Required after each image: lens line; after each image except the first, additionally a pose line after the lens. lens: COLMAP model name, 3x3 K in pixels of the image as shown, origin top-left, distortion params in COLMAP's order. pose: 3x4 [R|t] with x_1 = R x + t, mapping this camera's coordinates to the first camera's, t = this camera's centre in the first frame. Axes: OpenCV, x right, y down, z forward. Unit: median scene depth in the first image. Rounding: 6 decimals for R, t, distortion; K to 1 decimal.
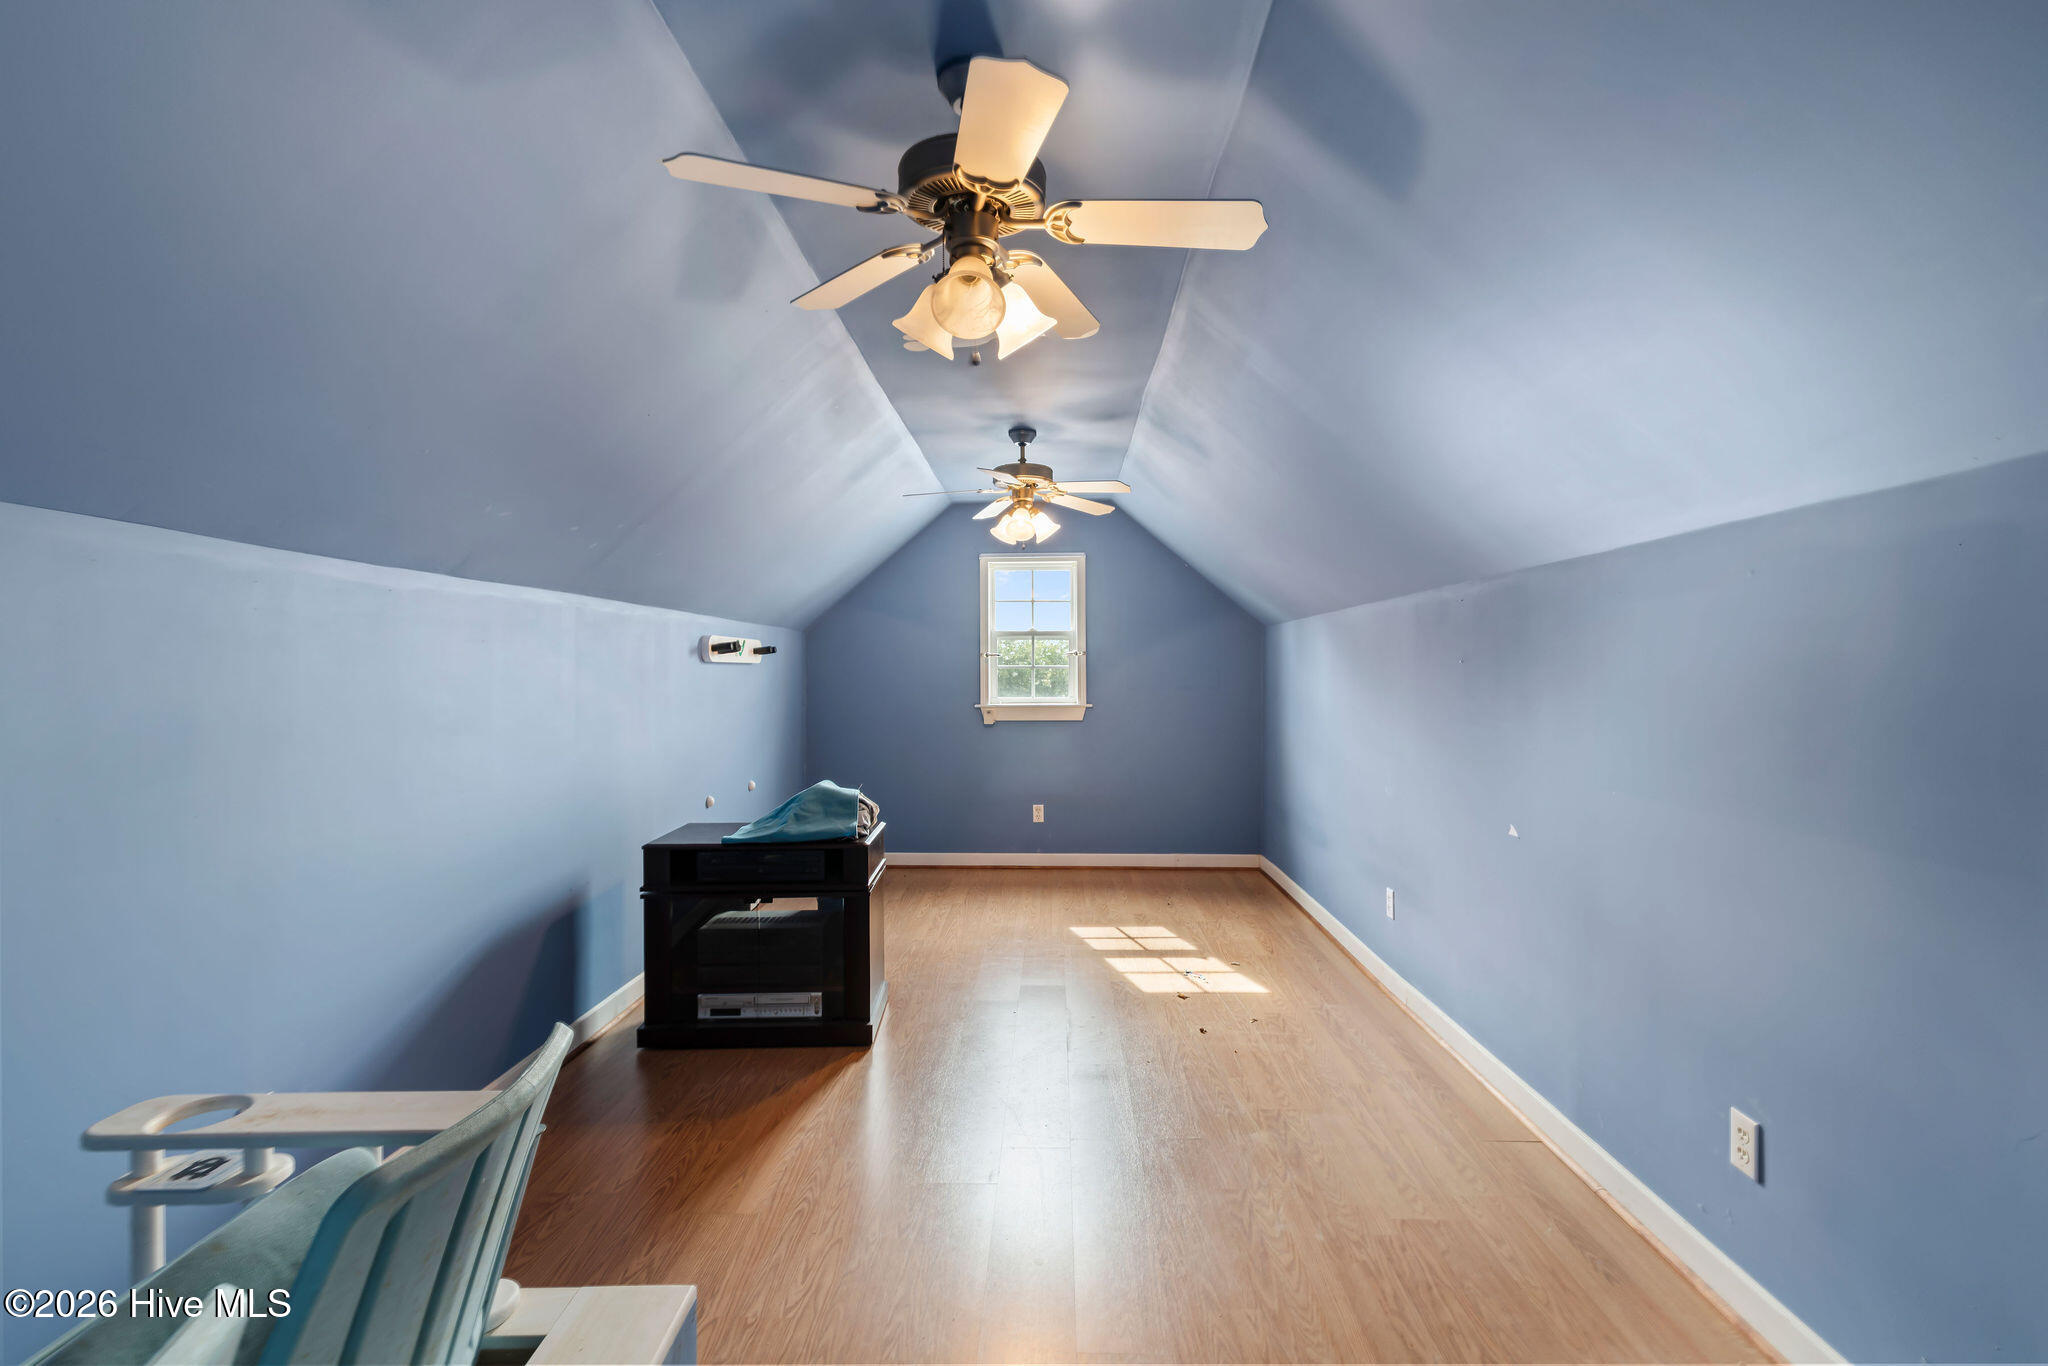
lens RADIAL K [[904.0, 0, 1026.6], [0, 904.0, 687.4], [0, 0, 1]] dist [-0.000754, 0.000265]
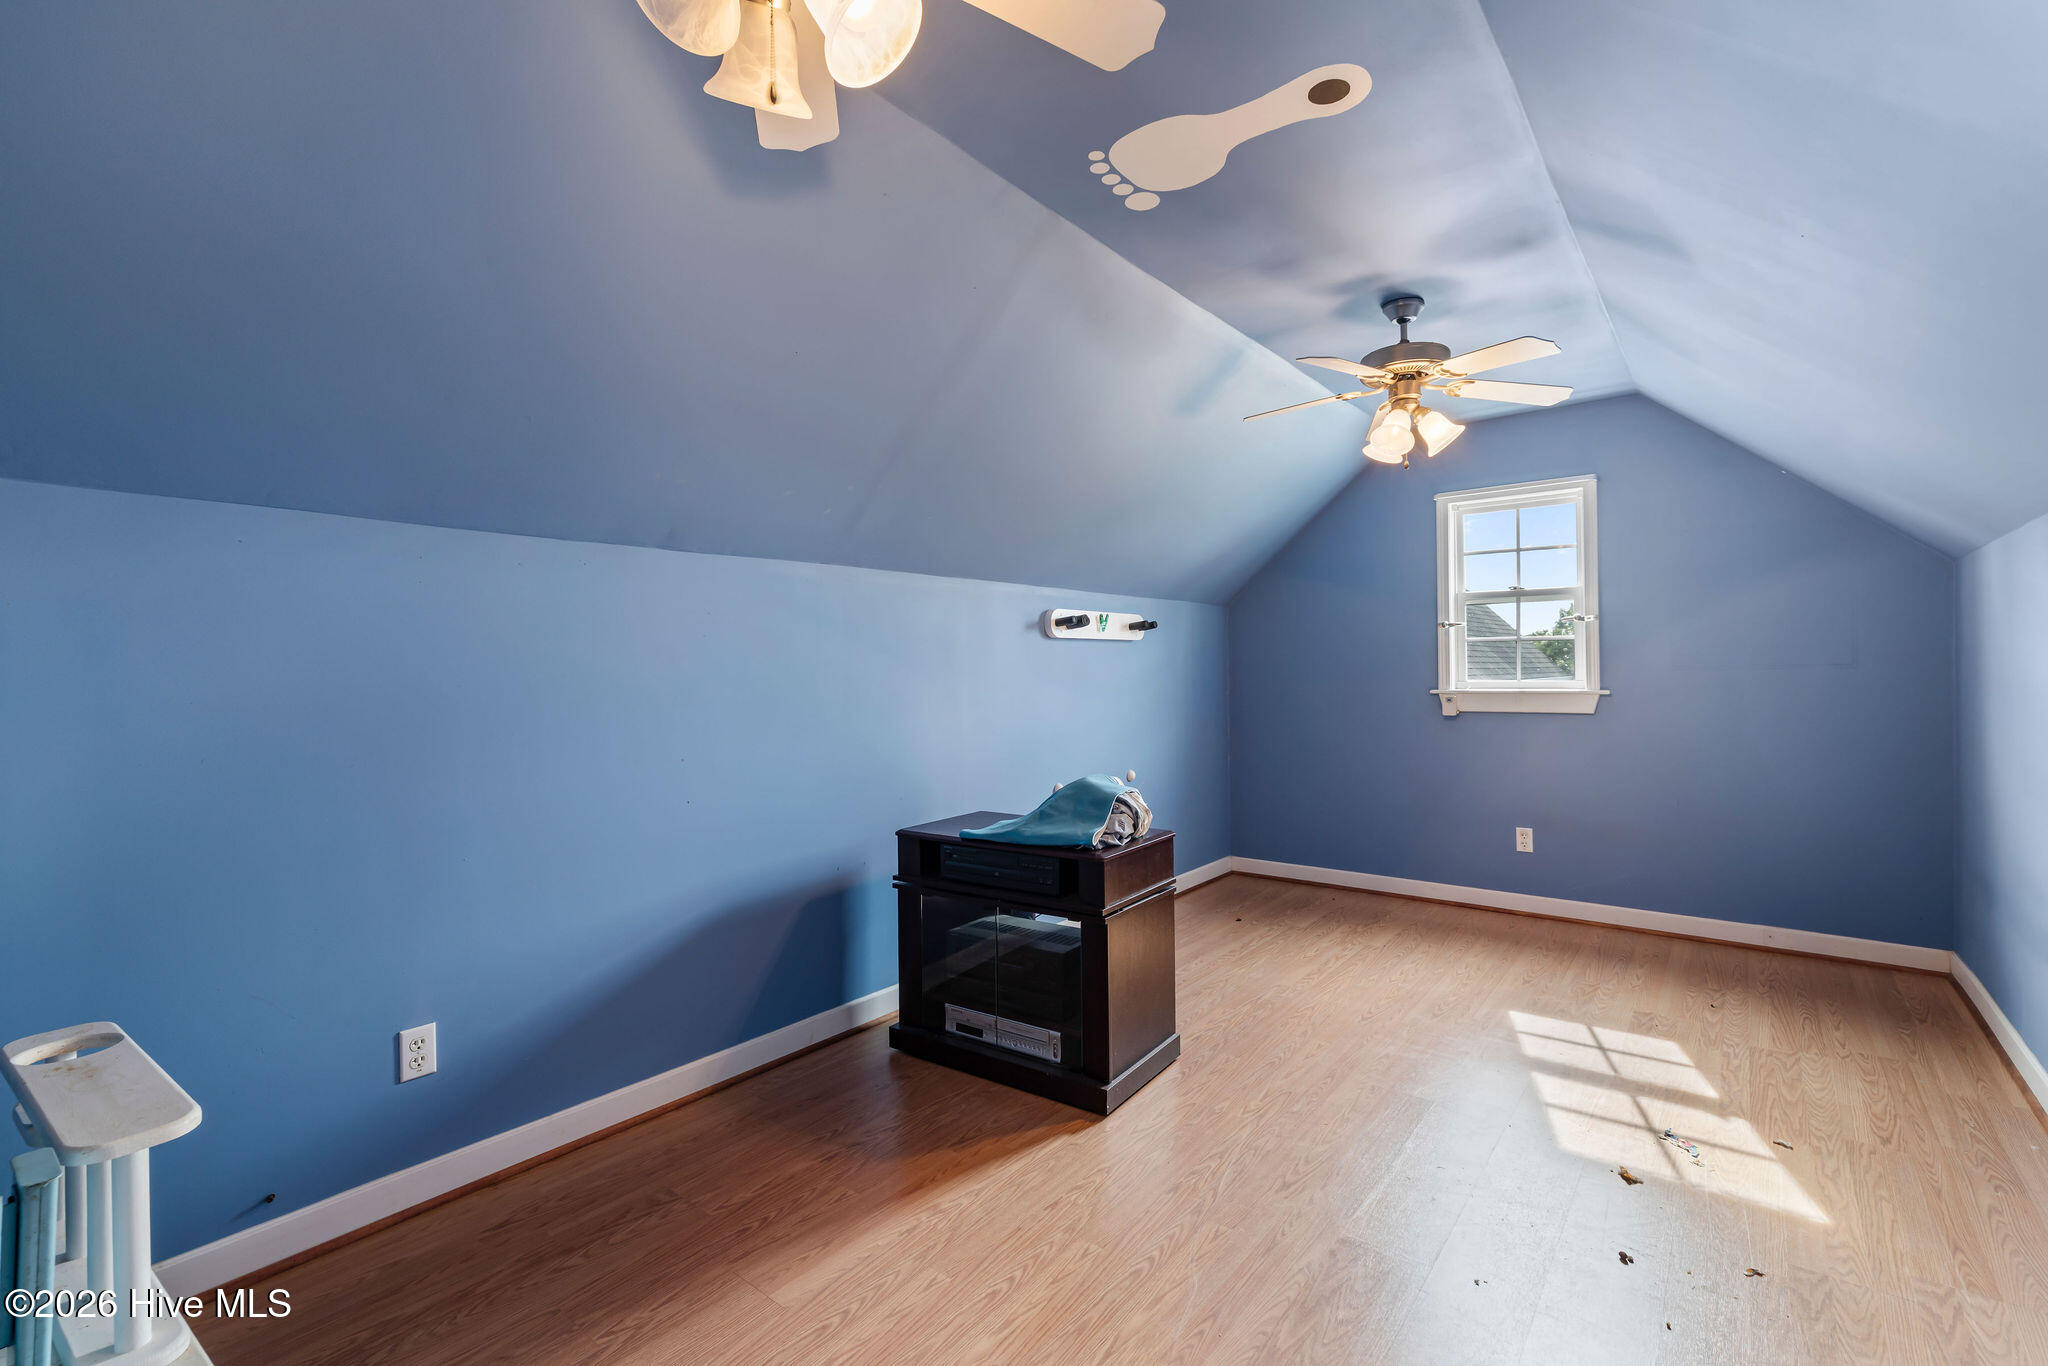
lens RADIAL K [[904.0, 0, 1024.5], [0, 904.0, 676.8], [0, 0, 1]] dist [-0.000754, 0.000265]
pose [[0.801529, -0.000640, -0.597955, 0.174764], [0.000129, 1.000000, -0.000897, 0.012168], [0.597956, 0.000642, 0.801529, 0.242050]]
